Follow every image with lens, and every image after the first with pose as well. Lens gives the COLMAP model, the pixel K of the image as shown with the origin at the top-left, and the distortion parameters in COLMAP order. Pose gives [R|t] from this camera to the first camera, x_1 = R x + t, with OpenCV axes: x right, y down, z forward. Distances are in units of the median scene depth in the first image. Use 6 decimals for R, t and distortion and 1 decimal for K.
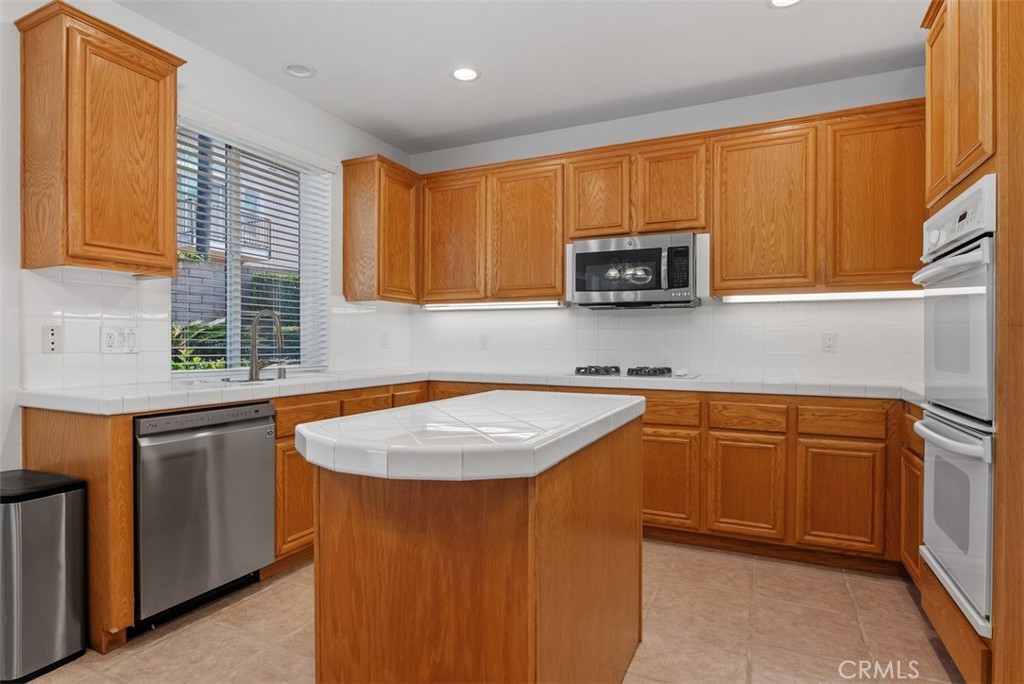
lens RADIAL K [[545.2, 0, 507.3], [0, 545.2, 343.2], [0, 0, 1]] dist [-0.017460, -0.000051]
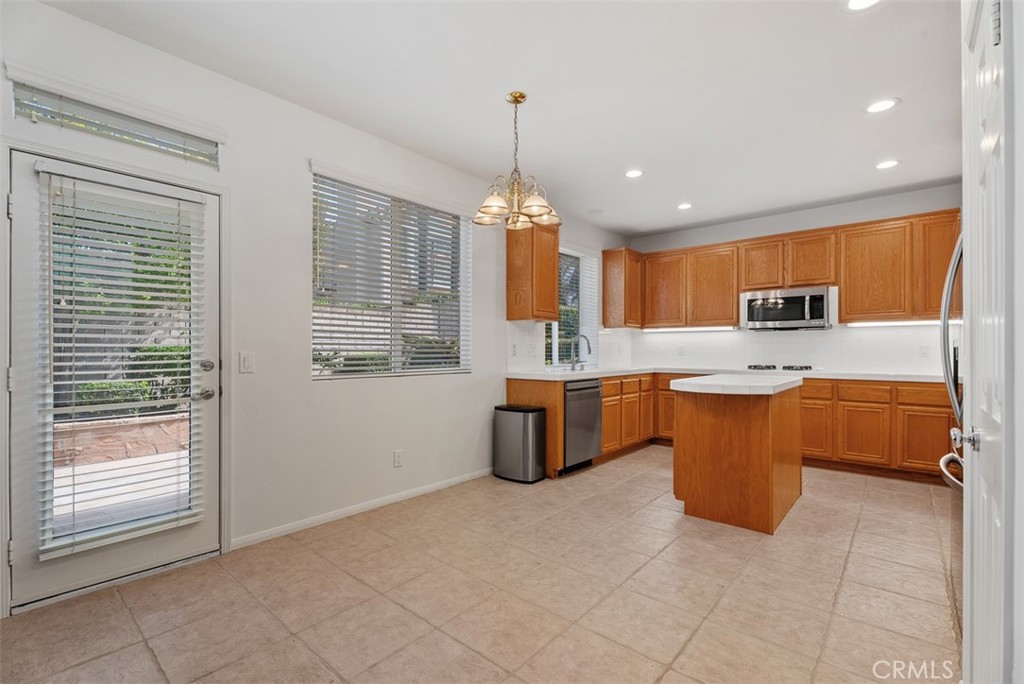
lens RADIAL K [[455.8, 0, 507.6], [0, 455.8, 348.6], [0, 0, 1]] dist [0.001286, -0.000057]
pose [[0.963814, -0.003282, -0.266555, -0.240939], [0.001086, 0.999964, -0.008384, 0.002185], [0.266573, 0.007791, 0.963783, -0.641770]]
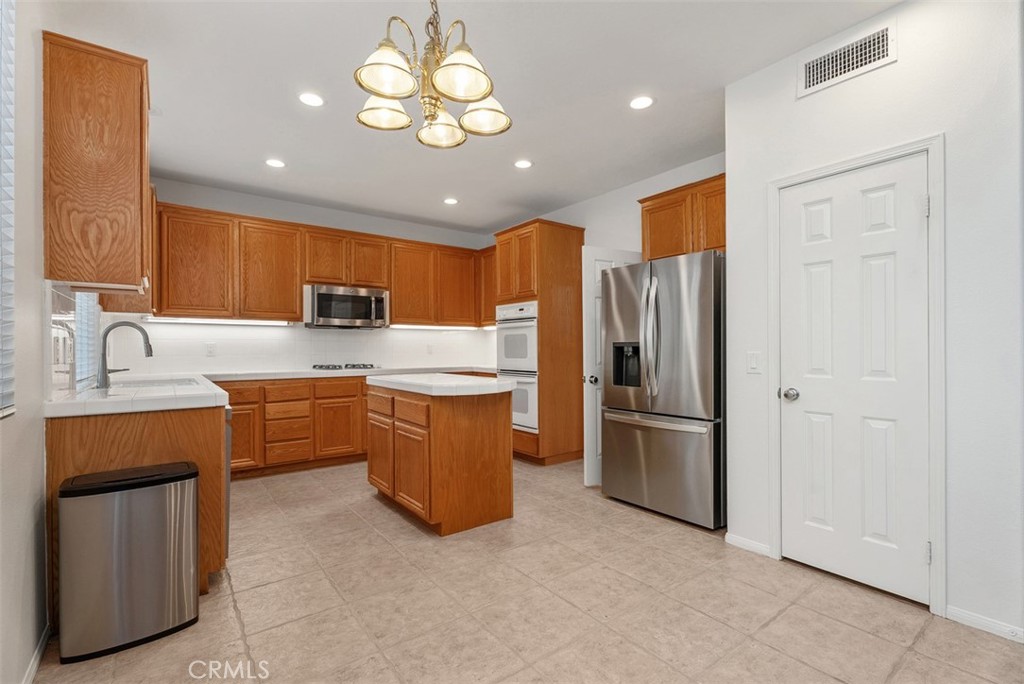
lens RADIAL K [[455.8, 0, 507.6], [0, 455.8, 348.6], [0, 0, 1]] dist [0.001286, -0.000057]
pose [[0.461203, -0.004344, 0.887284, -0.846675], [0.007976, 0.999968, 0.000750, -0.002055], [-0.887259, 0.006731, 0.461223, -0.089087]]
